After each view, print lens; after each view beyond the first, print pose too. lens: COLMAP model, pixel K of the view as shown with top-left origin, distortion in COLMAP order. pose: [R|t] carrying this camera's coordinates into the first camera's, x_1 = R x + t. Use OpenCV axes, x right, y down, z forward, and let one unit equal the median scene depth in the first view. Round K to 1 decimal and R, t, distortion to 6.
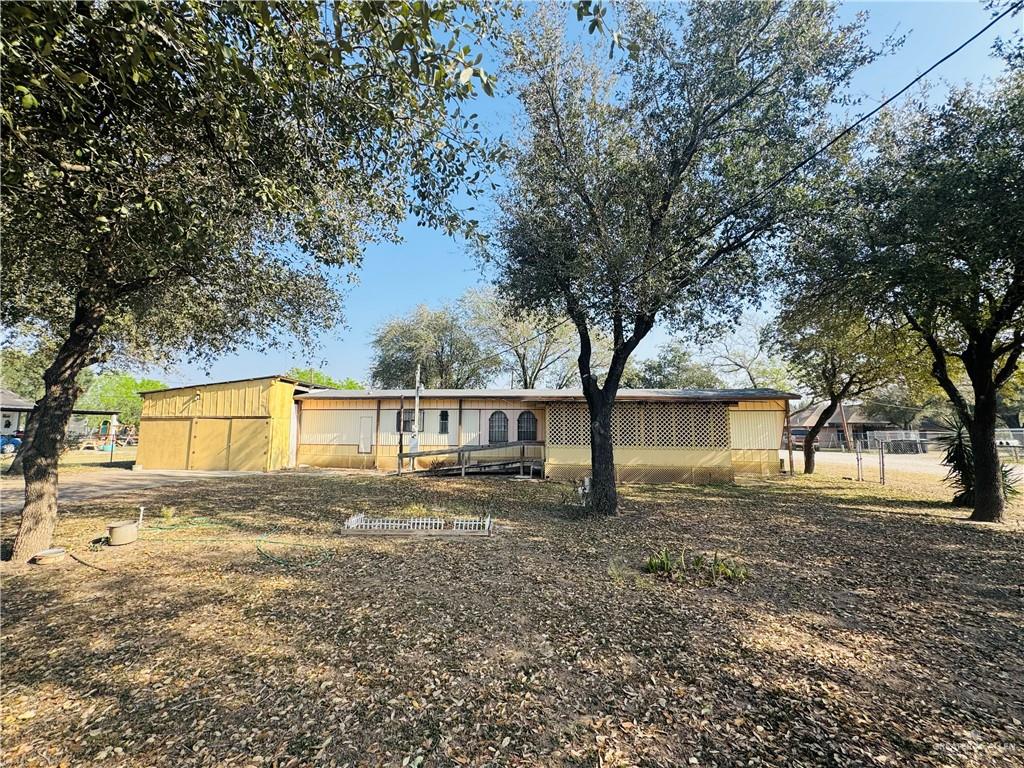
lens RADIAL K [[409.0, 0, 515.7], [0, 409.0, 385.3], [0, 0, 1]] dist [-0.003060, -0.000059]
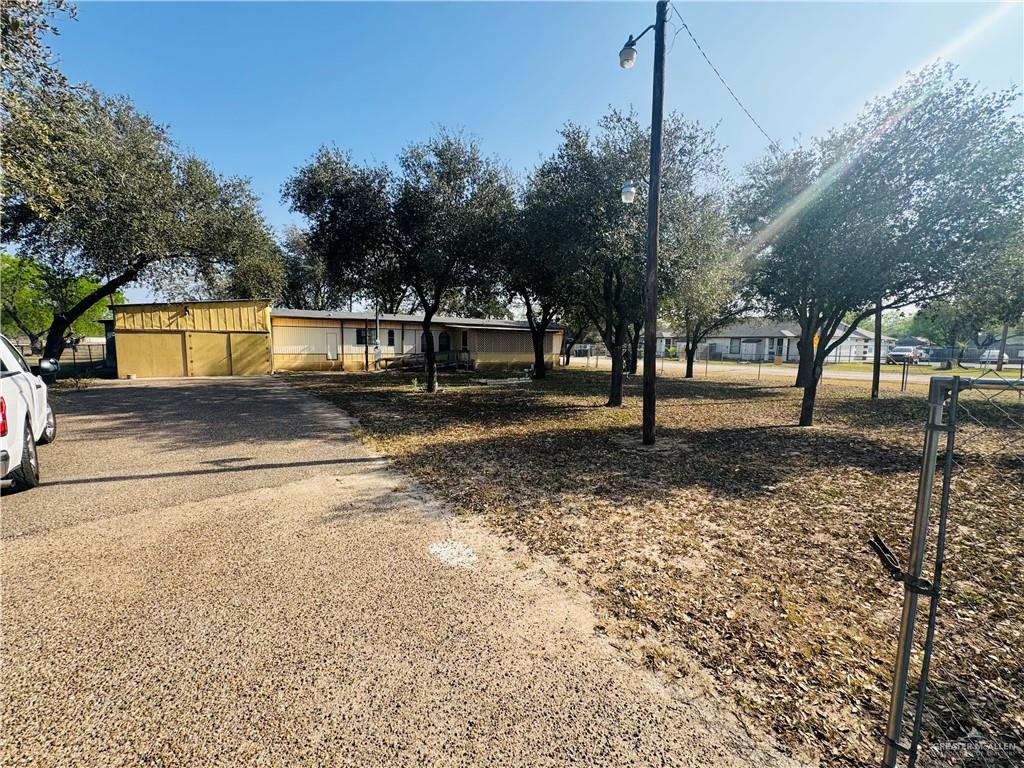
lens RADIAL K [[409.0, 0, 510.9], [0, 409.0, 387.9], [0, 0, 1]] dist [-0.003060, -0.000059]
pose [[0.800124, -0.057823, 0.597041, -0.740809], [-0.075347, 0.977770, 0.195673, -0.056353], [-0.595084, -0.201548, 0.777981, -0.448005]]
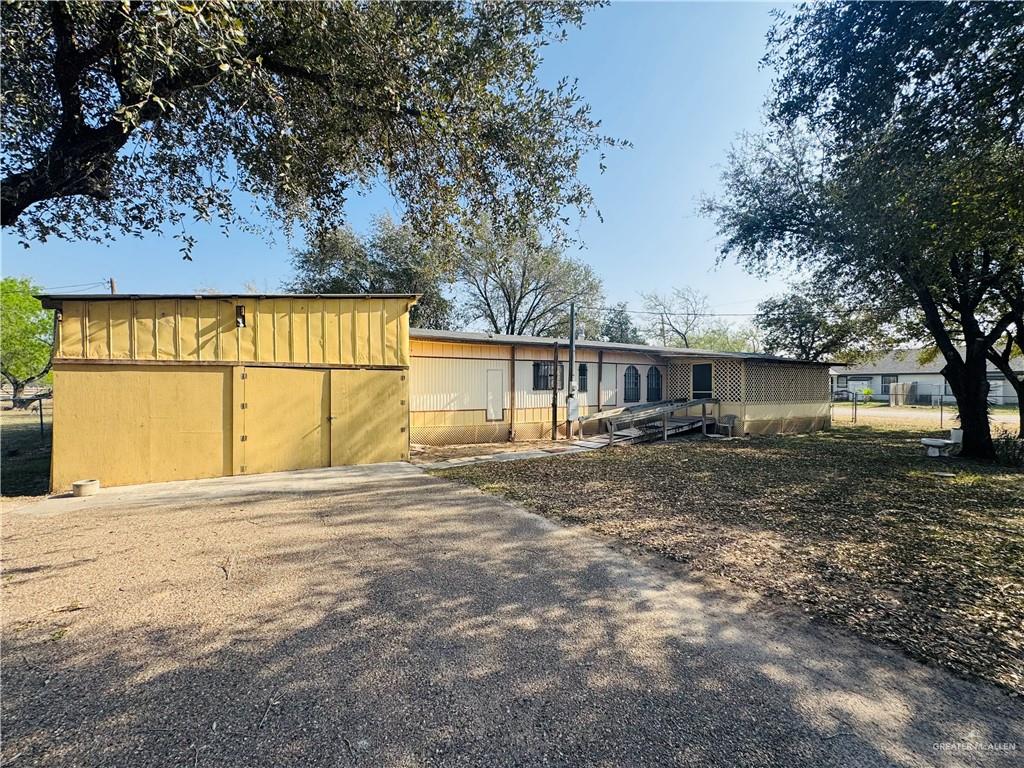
lens RADIAL K [[409.0, 0, 512.1], [0, 409.0, 384.3], [0, 0, 1]] dist [-0.003060, -0.000059]
pose [[0.816518, -0.001700, 0.577318, -0.787932], [-0.060831, 0.994176, 0.088963, 0.039304], [-0.574107, -0.107759, 0.811659, 0.428351]]
